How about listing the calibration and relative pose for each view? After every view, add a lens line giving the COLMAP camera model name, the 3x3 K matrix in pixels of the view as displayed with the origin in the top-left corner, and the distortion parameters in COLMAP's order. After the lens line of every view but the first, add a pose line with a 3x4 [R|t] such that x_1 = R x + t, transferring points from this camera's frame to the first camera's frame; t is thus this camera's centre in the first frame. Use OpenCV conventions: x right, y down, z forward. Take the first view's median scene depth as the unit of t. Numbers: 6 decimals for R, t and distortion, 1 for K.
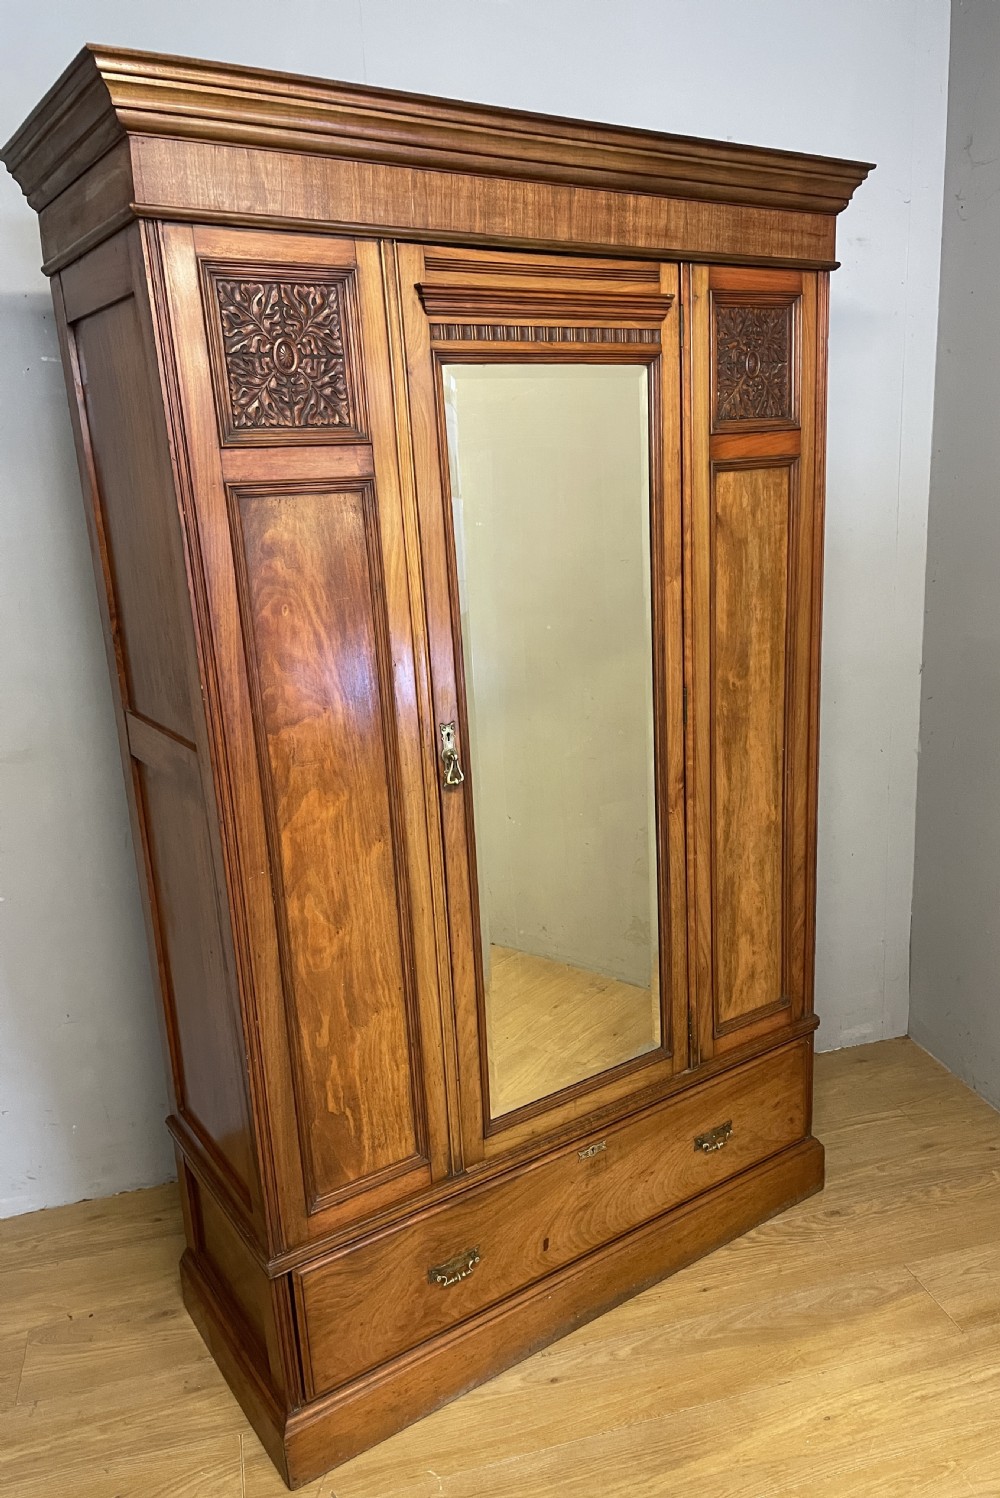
lens RADIAL K [[1127.9, 0, 552.8], [0, 1127.9, 740.6], [0, 0, 1]] dist [0.093163, -0.117140]
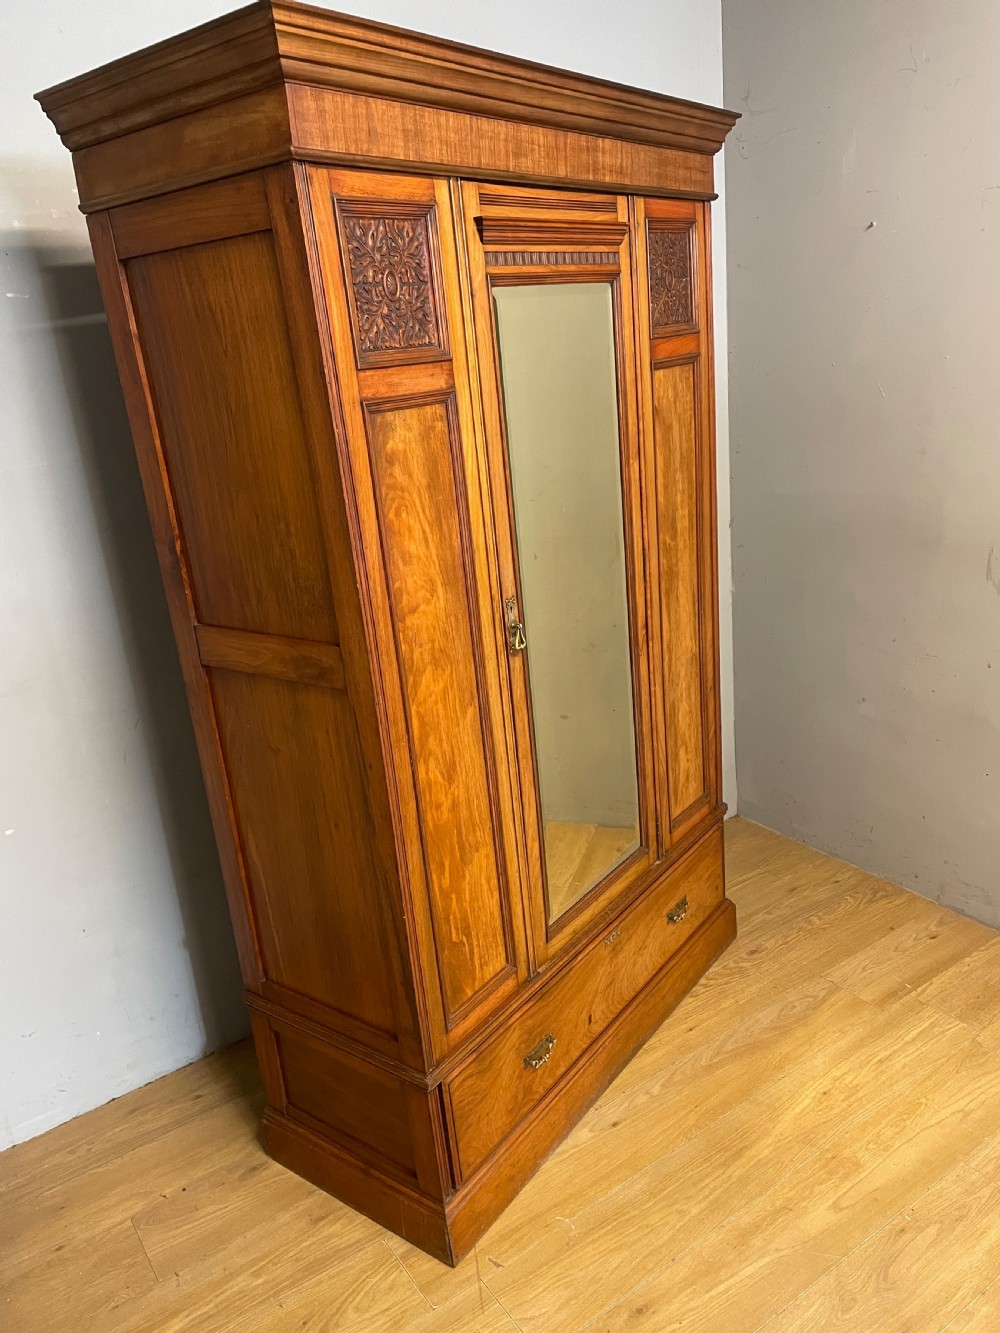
lens RADIAL K [[1004.9, 0, 512.3], [0, 1004.9, 664.7], [0, 0, 1]] dist [0.095305, -0.120744]
pose [[0.948691, -0.137701, 0.284647, -0.378199], [0.126064, 0.990272, 0.058901, -0.007756], [-0.289989, -0.019995, 0.956821, -0.001383]]
